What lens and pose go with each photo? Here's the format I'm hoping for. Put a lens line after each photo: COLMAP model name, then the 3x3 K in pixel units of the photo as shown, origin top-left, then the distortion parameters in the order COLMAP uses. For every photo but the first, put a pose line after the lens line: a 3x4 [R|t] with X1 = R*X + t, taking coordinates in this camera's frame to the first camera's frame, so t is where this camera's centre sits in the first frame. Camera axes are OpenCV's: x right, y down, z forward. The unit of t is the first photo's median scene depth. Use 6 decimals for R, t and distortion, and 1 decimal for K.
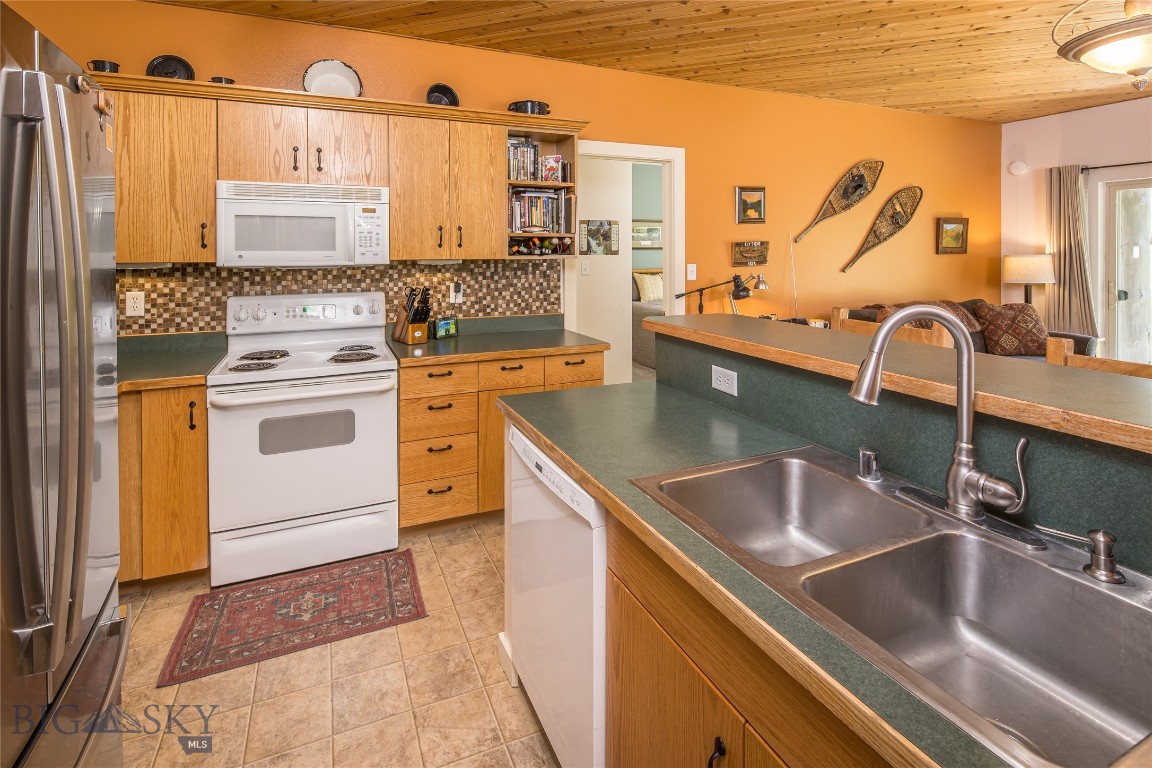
lens RADIAL K [[565.4, 0, 568.1], [0, 565.4, 253.1], [0, 0, 1]] dist [0.012902, -0.003083]
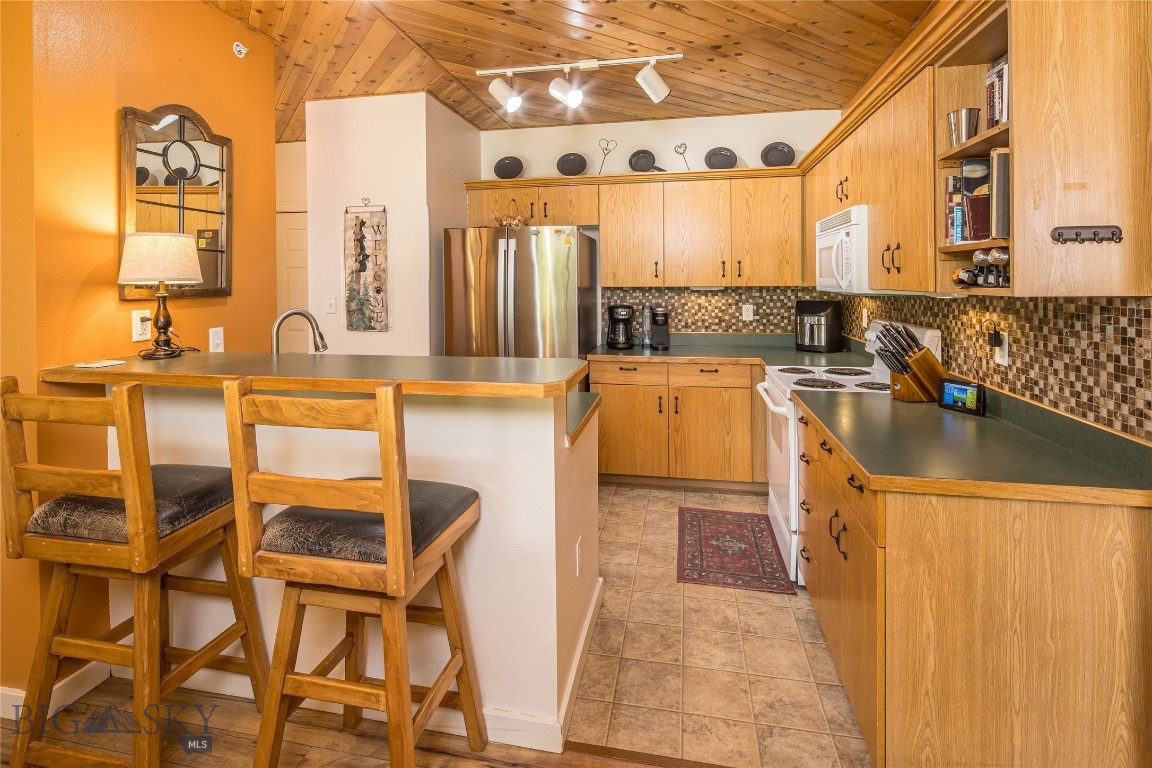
lens RADIAL K [[561.4, 0, 570.0], [0, 561.4, 281.8], [0, 0, 1]] dist [0.001846, 0.000301]
pose [[-0.585445, 0.009809, -0.810652, 0.457903], [0.003842, 0.999949, 0.009325, -0.005420], [0.810703, 0.002345, -0.585453, 0.817483]]
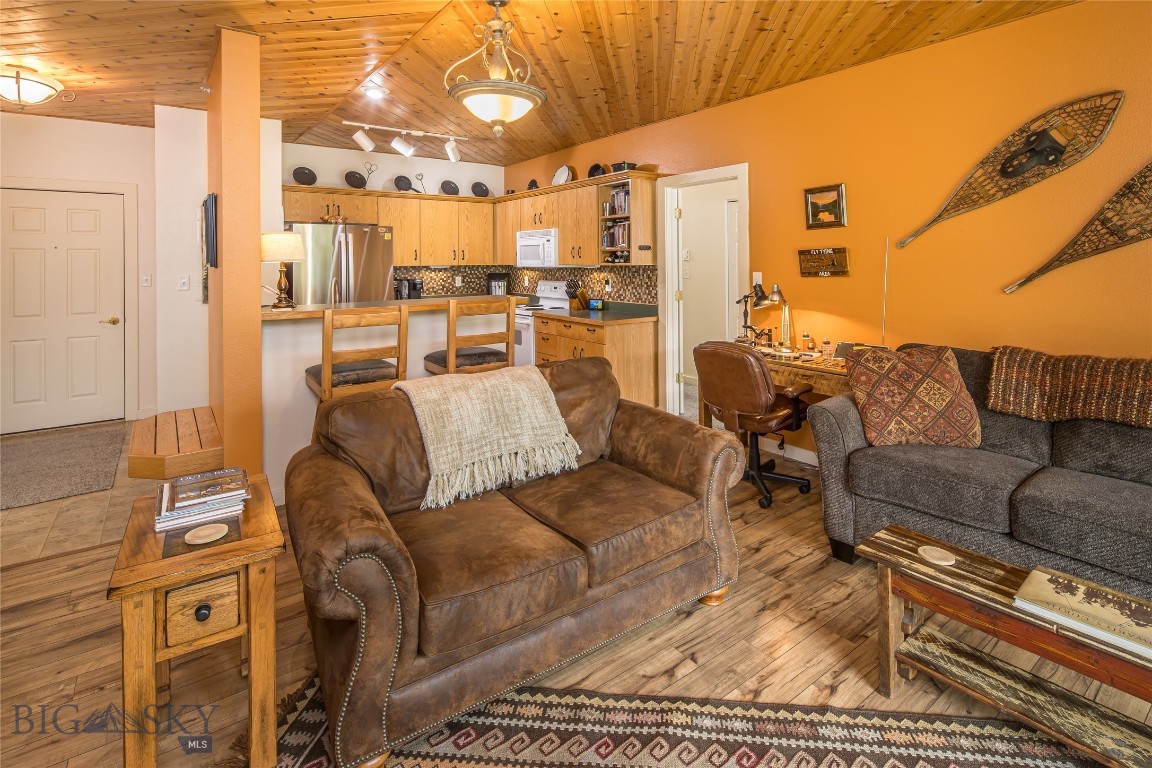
lens RADIAL K [[565.4, 0, 572.2], [0, 565.4, 259.4], [0, 0, 1]] dist [0.012902, -0.003083]
pose [[0.214372, -0.000177, -0.976752, 1.169353], [0.001815, 0.999998, 0.000217, -0.004950], [0.976751, -0.001819, 0.214371, 0.451870]]
